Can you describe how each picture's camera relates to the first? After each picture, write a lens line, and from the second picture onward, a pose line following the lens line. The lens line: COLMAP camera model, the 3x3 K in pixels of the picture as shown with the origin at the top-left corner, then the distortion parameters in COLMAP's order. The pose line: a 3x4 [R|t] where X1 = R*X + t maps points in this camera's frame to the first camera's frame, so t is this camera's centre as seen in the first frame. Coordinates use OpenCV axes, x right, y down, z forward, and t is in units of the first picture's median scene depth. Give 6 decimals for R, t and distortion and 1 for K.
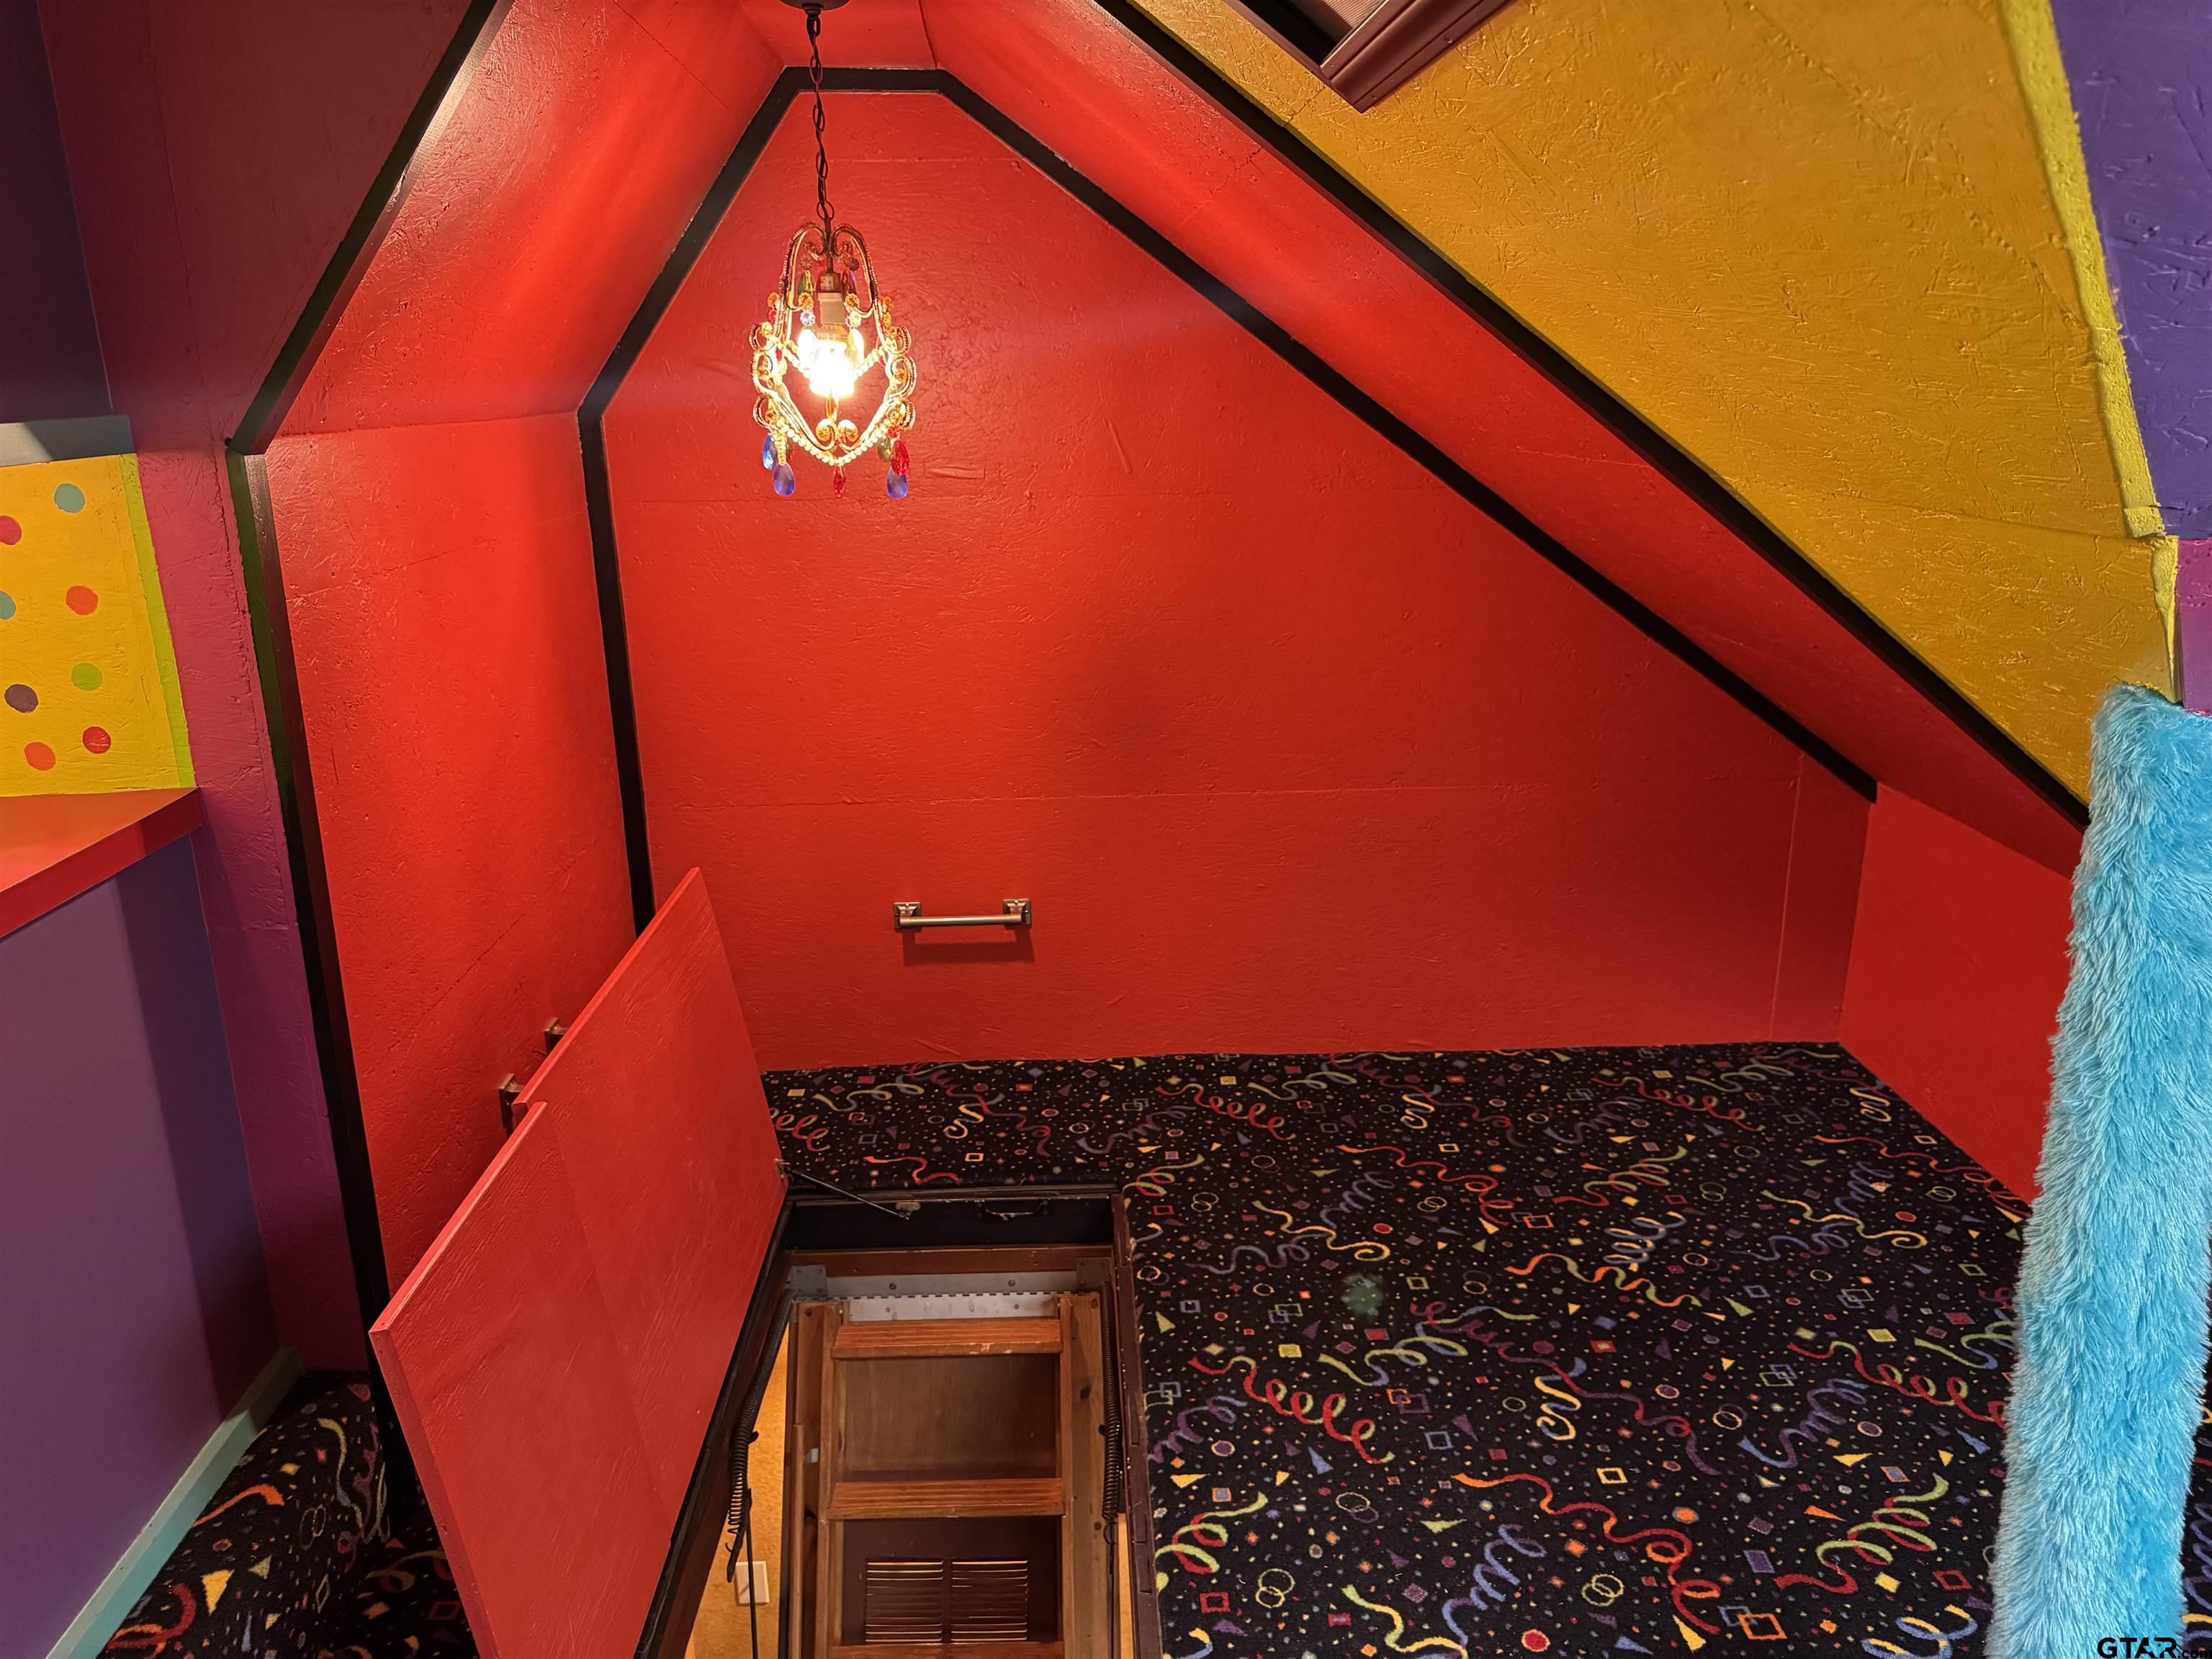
lens RADIAL K [[1575.4, 0, 1100.9], [0, 1575.4, 841.8], [0, 0, 1]] dist [-0.004528, -0.002868]
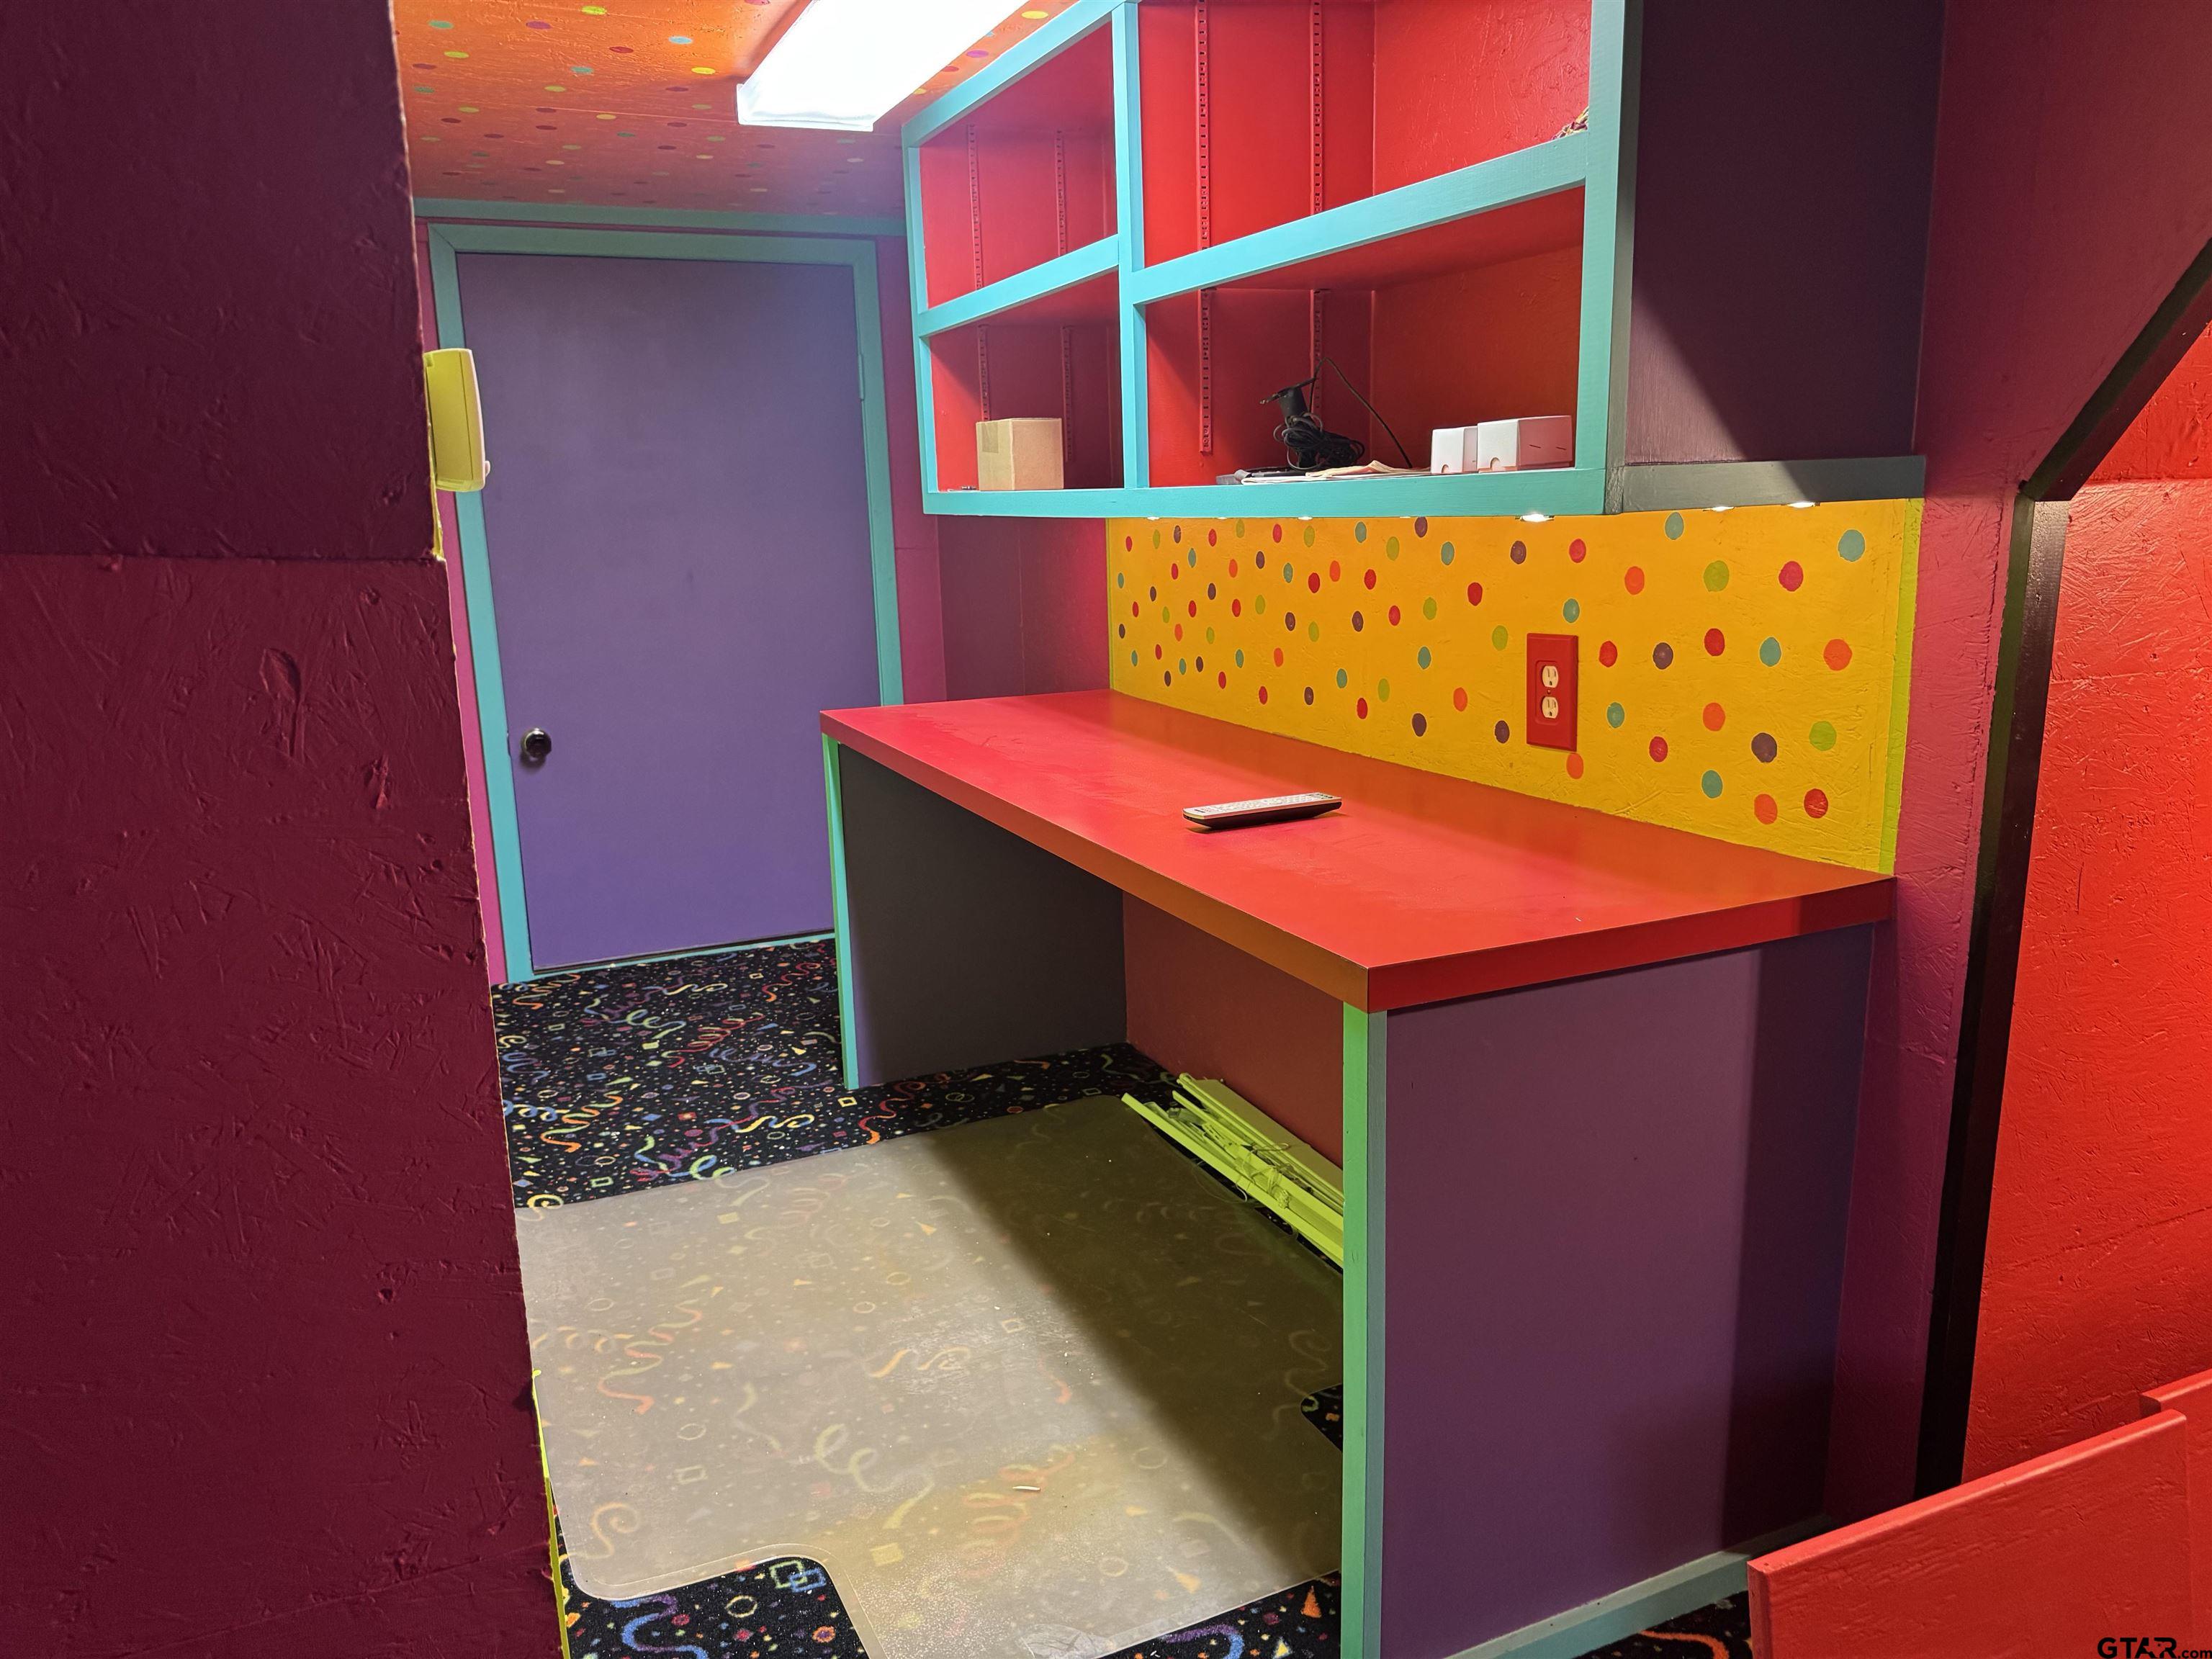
lens RADIAL K [[1575.4, 0, 1100.9], [0, 1575.4, 841.8], [0, 0, 1]] dist [-0.004528, -0.002868]
pose [[0.359676, 0.201845, -0.910984, 0.065847], [-0.244123, 0.962671, 0.116912, -0.050185], [0.900576, 0.180341, 0.395525, 0.262264]]
